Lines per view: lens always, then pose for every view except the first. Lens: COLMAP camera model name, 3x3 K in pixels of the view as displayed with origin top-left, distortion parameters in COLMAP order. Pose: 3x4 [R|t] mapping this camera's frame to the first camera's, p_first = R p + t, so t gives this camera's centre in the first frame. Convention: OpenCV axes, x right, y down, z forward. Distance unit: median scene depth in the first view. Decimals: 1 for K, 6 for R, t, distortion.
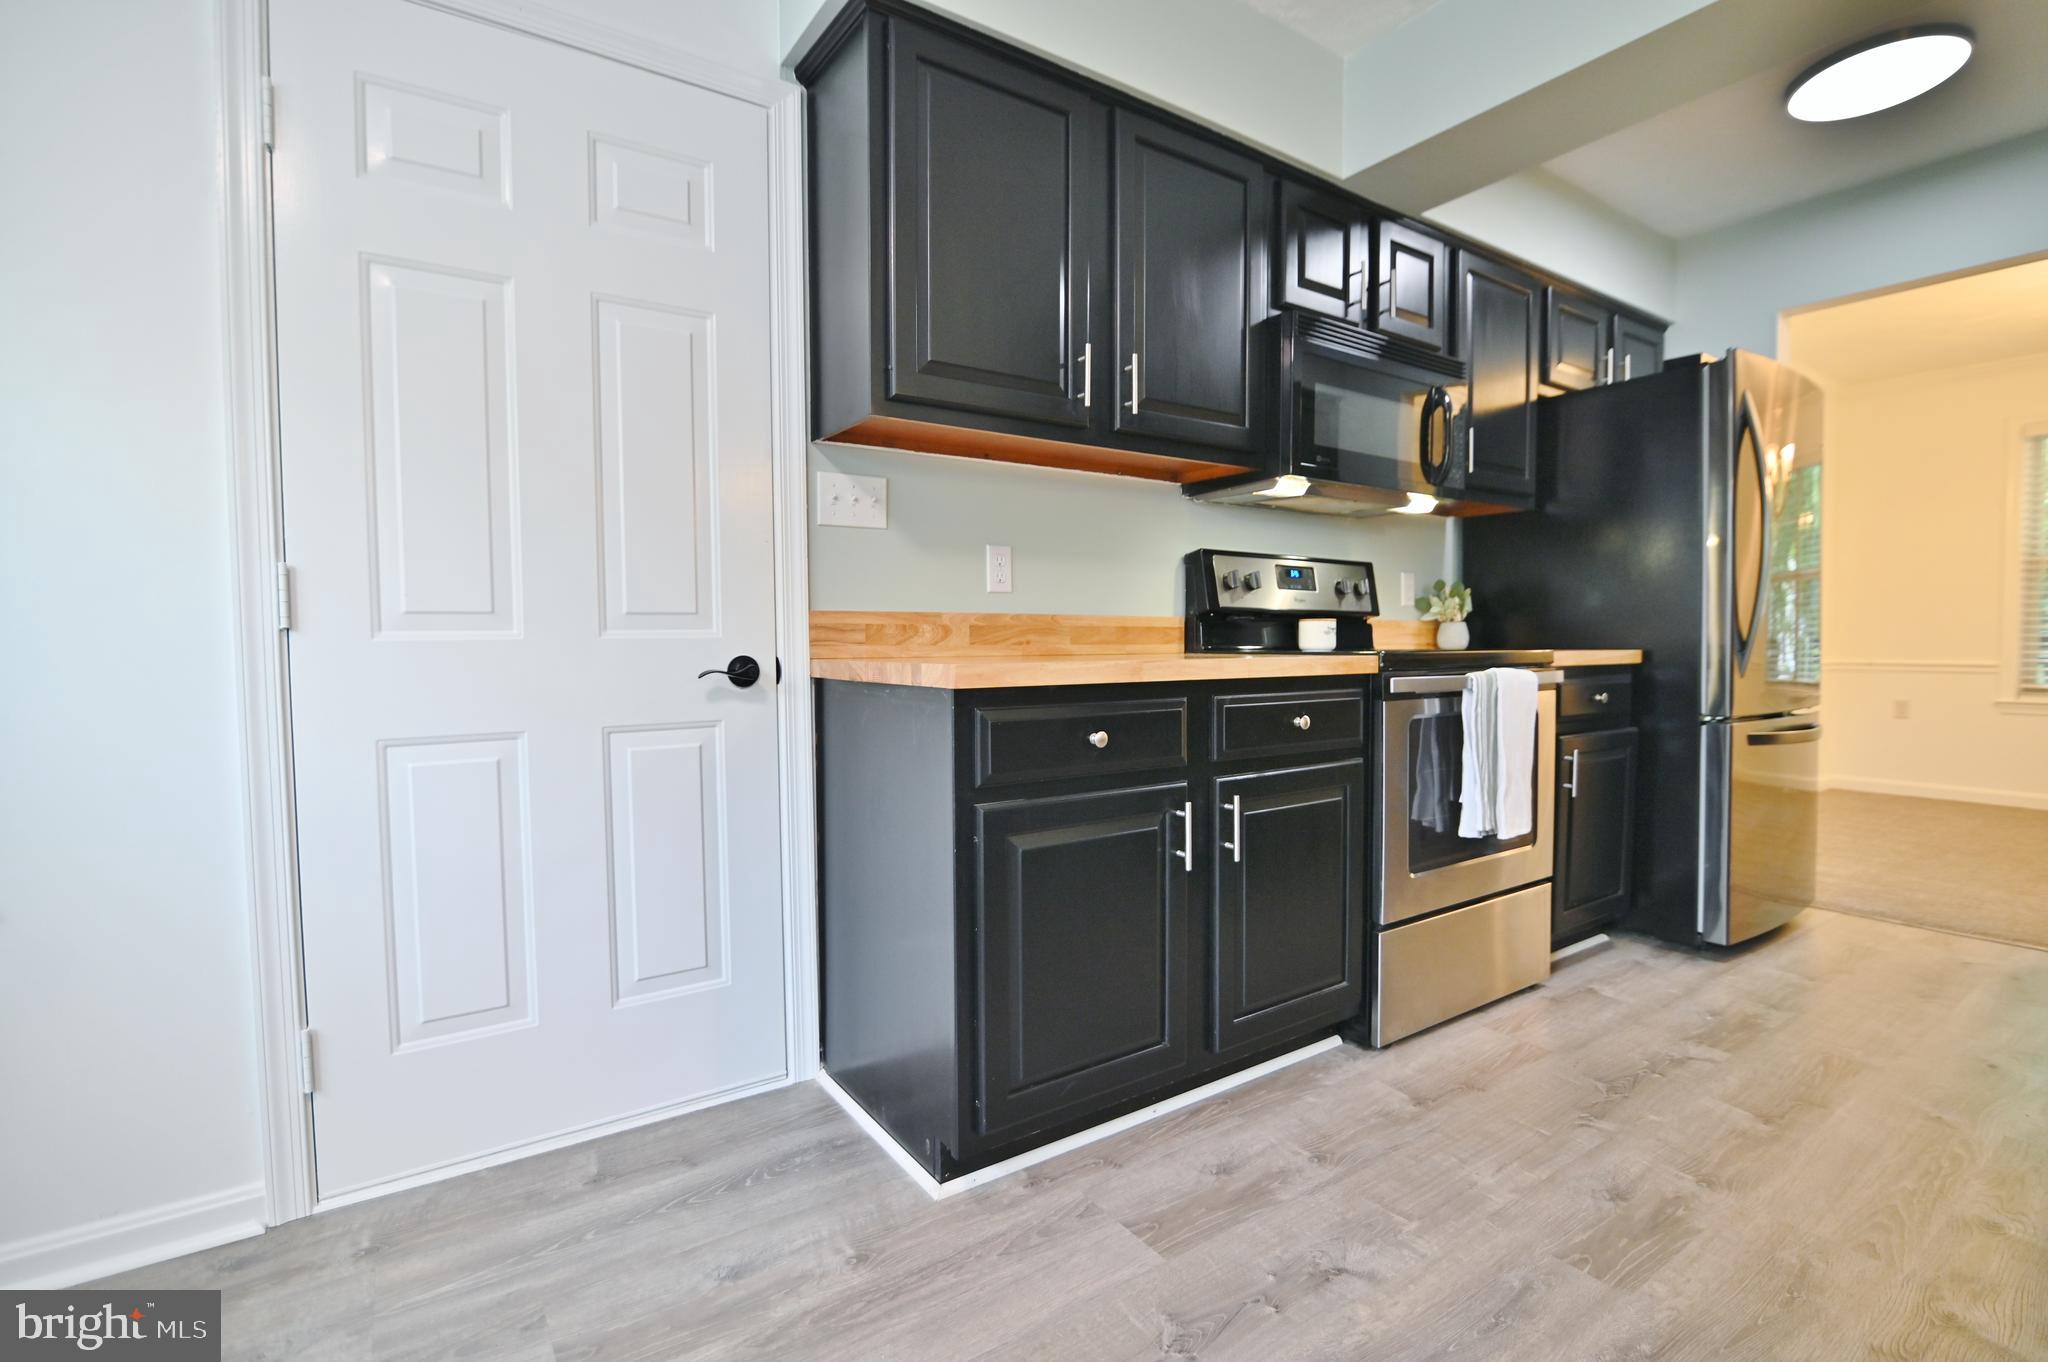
lens RADIAL K [[939.6, 0, 1021.3], [0, 939.6, 678.0], [0, 0, 1]] dist [-0.019729, 0.000781]
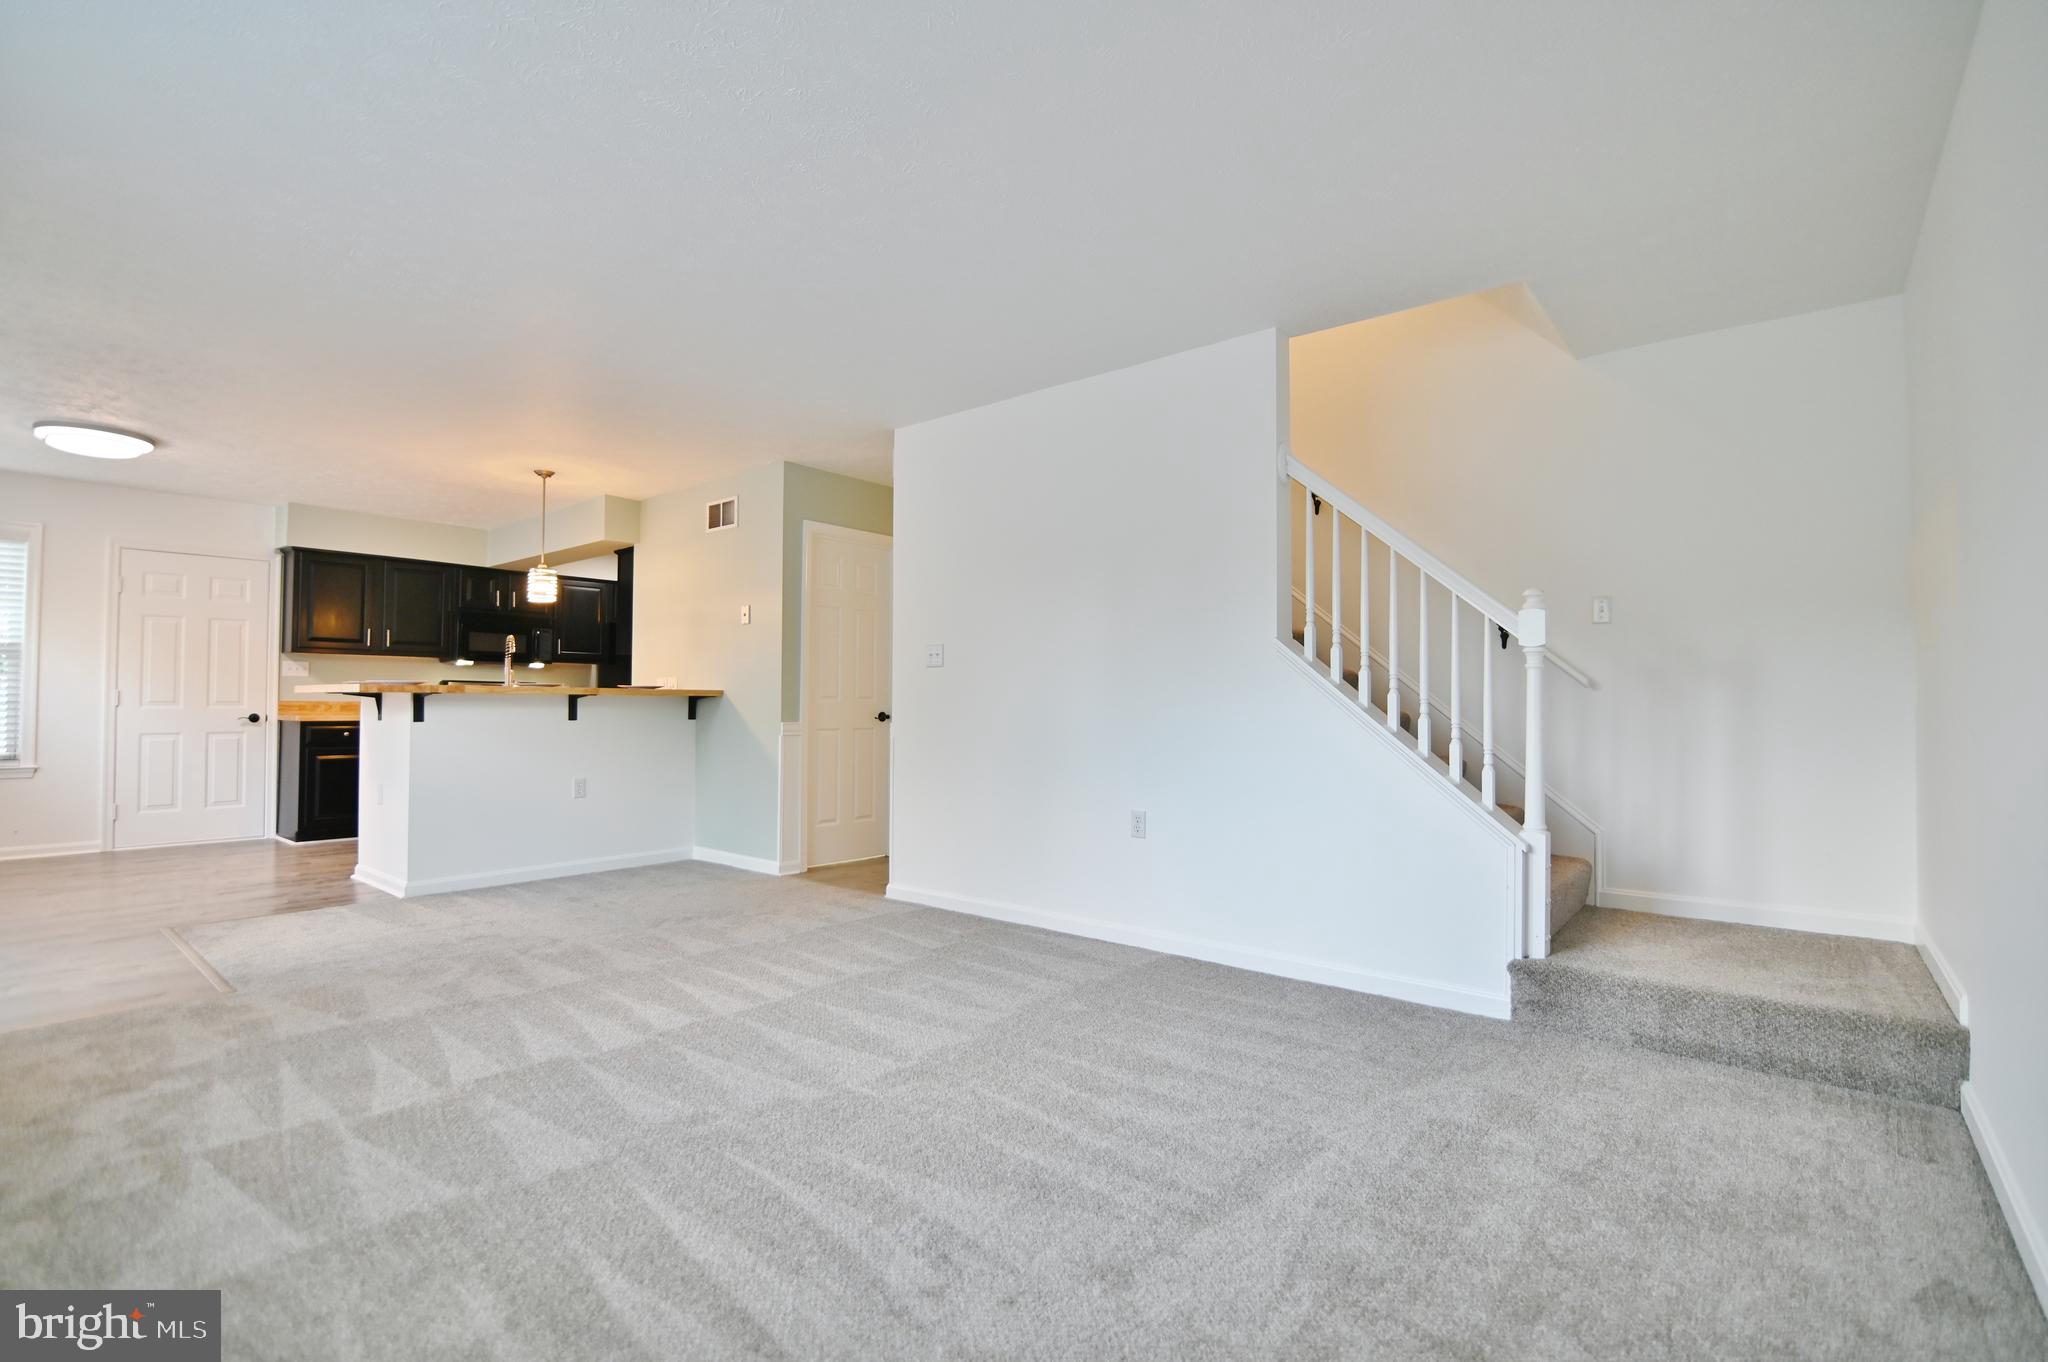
lens RADIAL K [[939.6, 0, 1023.9], [0, 939.6, 680.4], [0, 0, 1]] dist [-0.019729, 0.000781]
pose [[0.960622, 0.016881, 0.277346, 1.339374], [0.002705, 0.997537, -0.070084, 0.091662], [-0.277847, 0.068075, 0.958210, -2.792161]]
